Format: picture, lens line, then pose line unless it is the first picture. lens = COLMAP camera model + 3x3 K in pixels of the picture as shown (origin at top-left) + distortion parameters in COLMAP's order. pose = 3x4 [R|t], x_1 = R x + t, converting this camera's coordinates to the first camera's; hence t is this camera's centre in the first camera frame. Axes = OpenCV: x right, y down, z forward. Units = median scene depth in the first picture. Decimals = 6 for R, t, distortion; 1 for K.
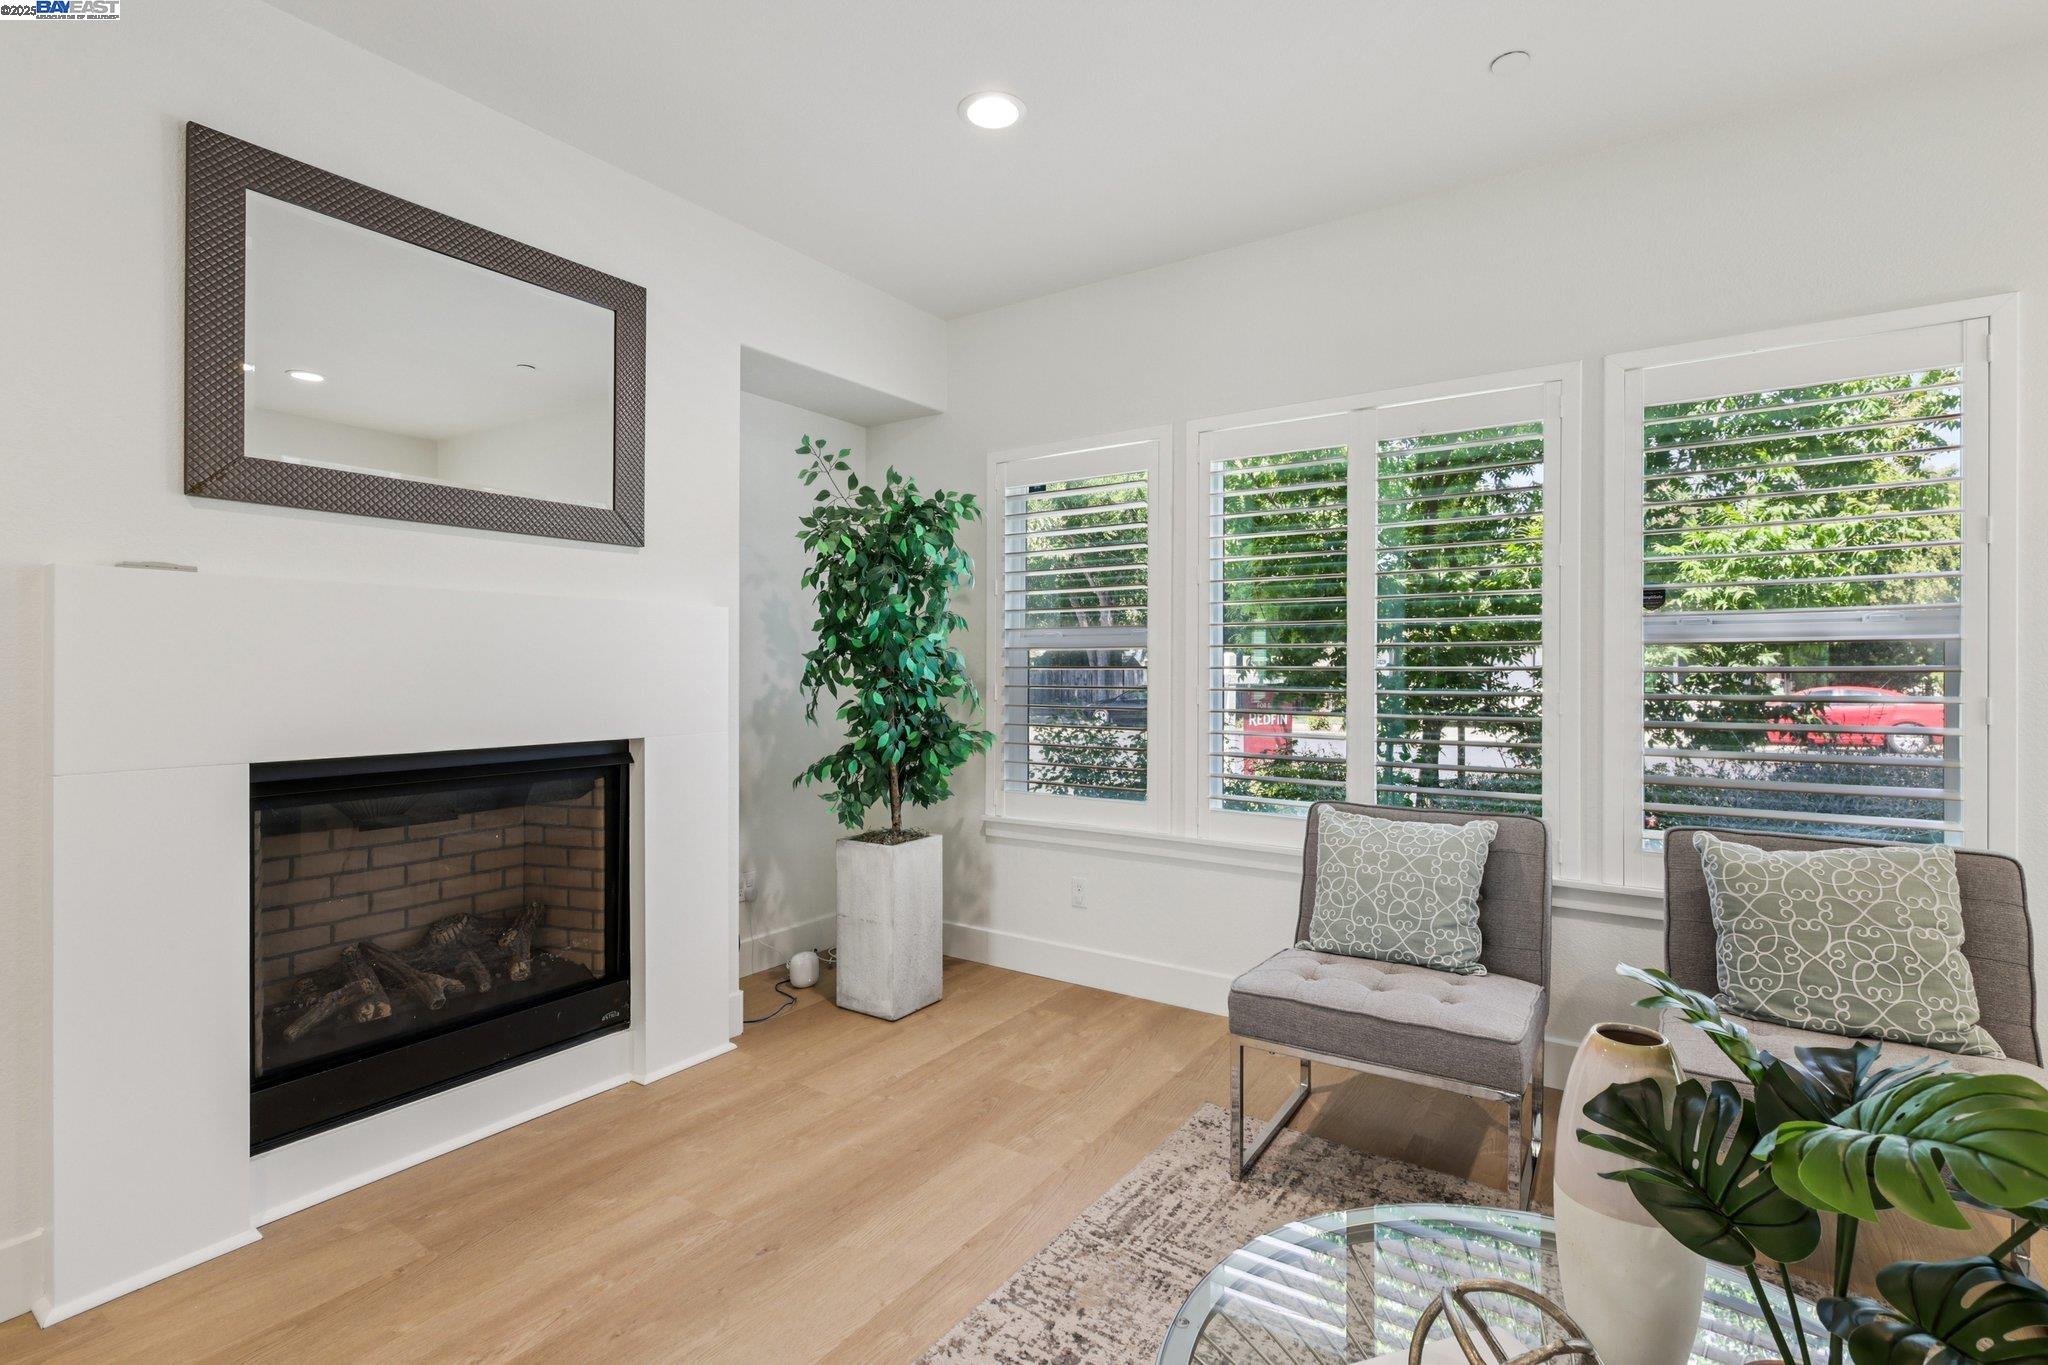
lens RADIAL K [[961.4, 0, 1018.3], [0, 961.4, 667.0], [0, 0, 1]] dist [0.000414, 0.000251]
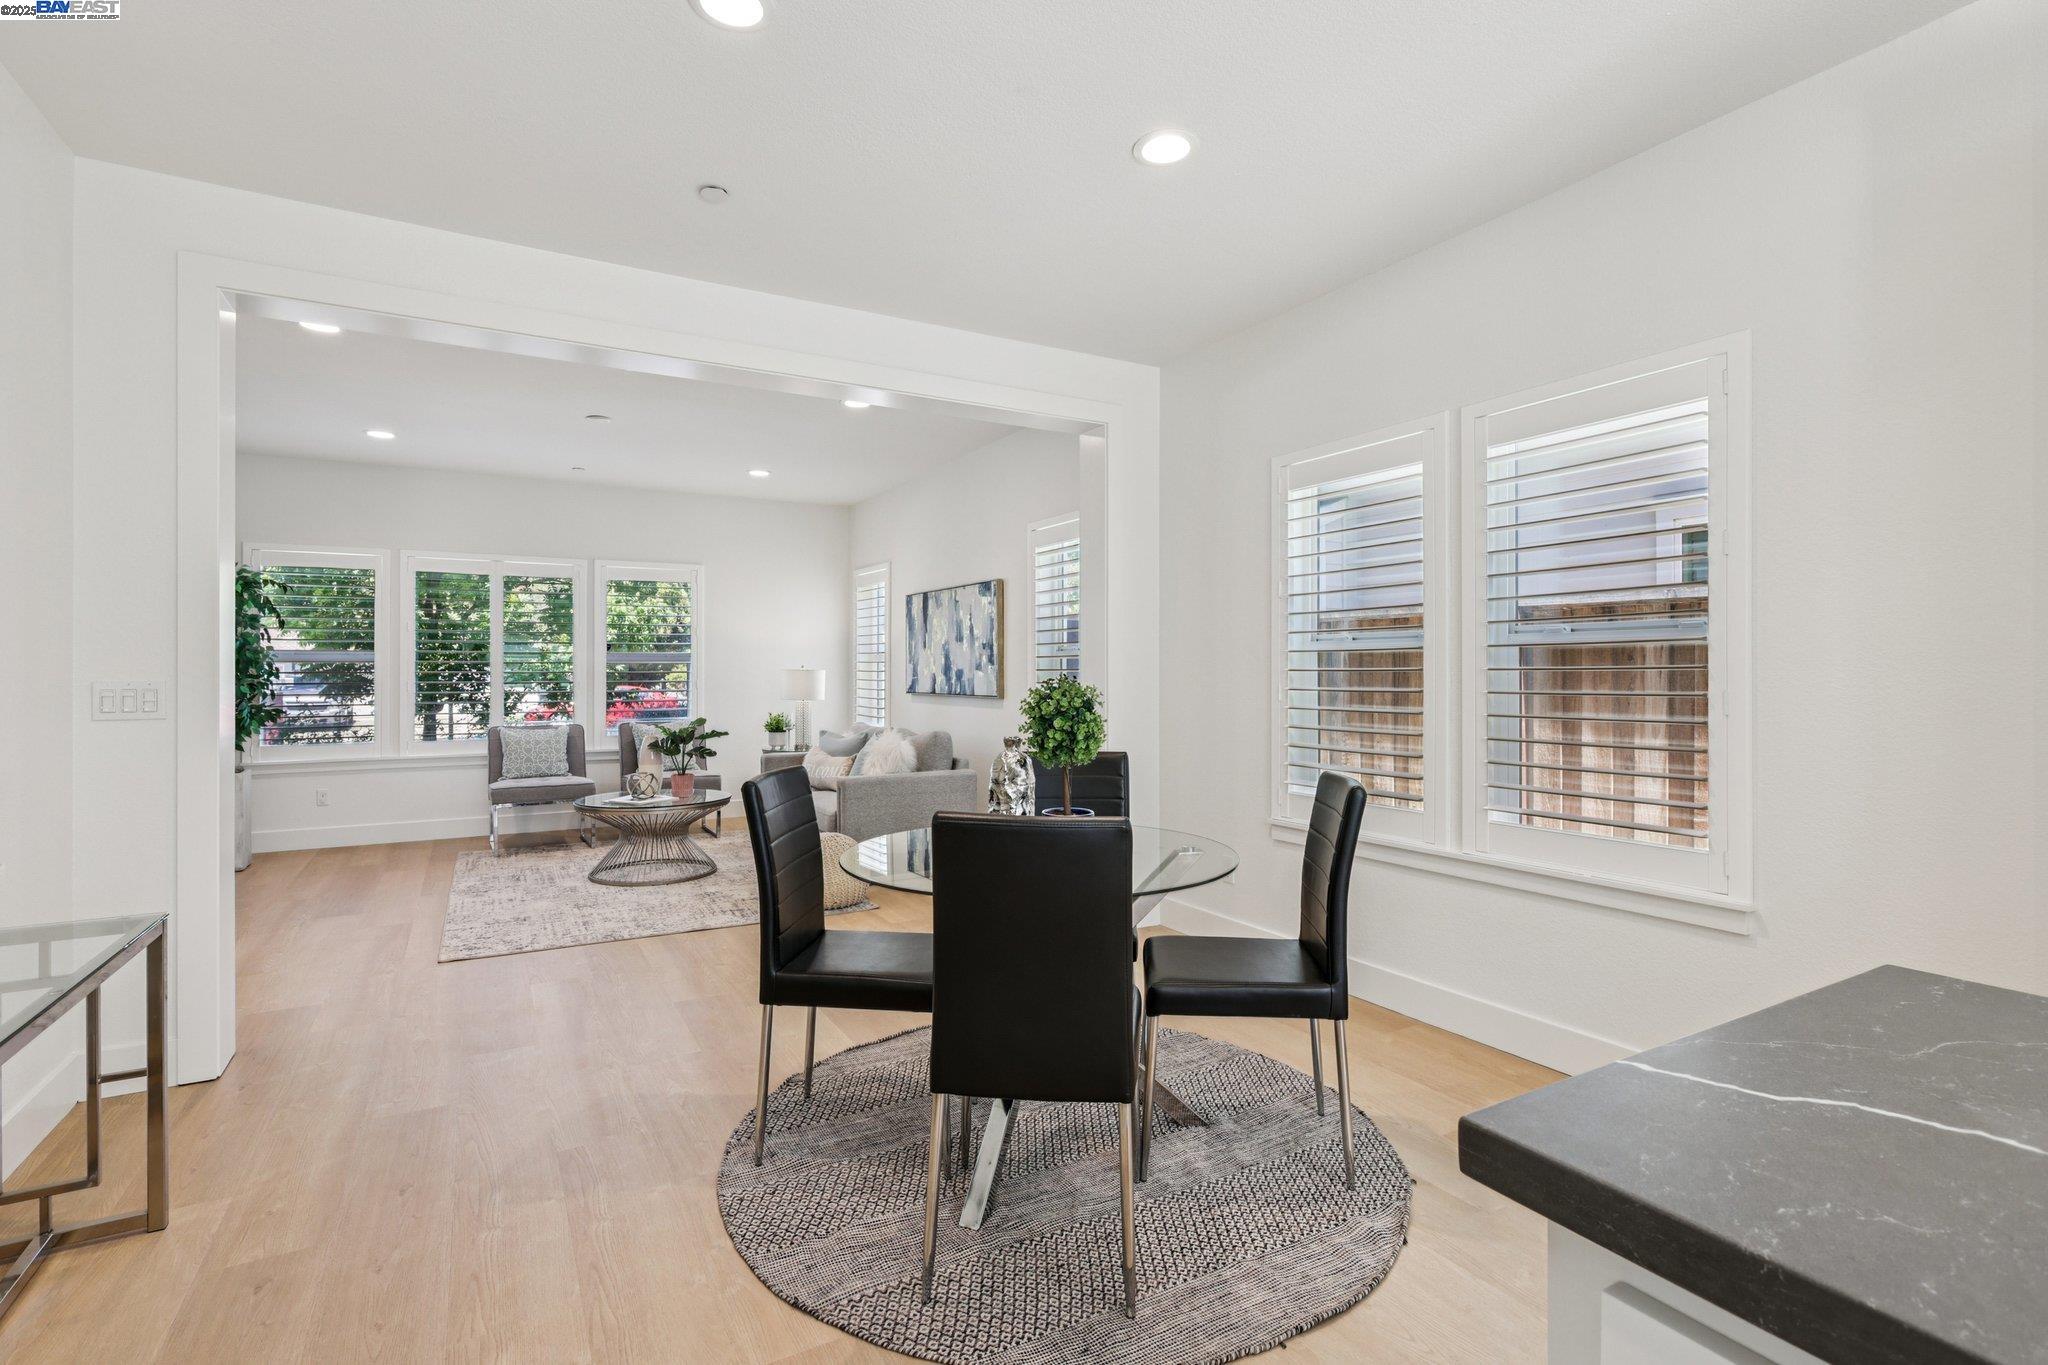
lens RADIAL K [[948.0, 0, 1006.1], [0, 948.0, 673.9], [0, 0, 1]] dist [-0.000360, 0.000066]
pose [[0.447279, -0.003554, 0.894387, -1.043693], [0.002862, 0.999993, 0.002543, 0.002316], [-0.894390, 0.001422, 0.447286, -1.029295]]
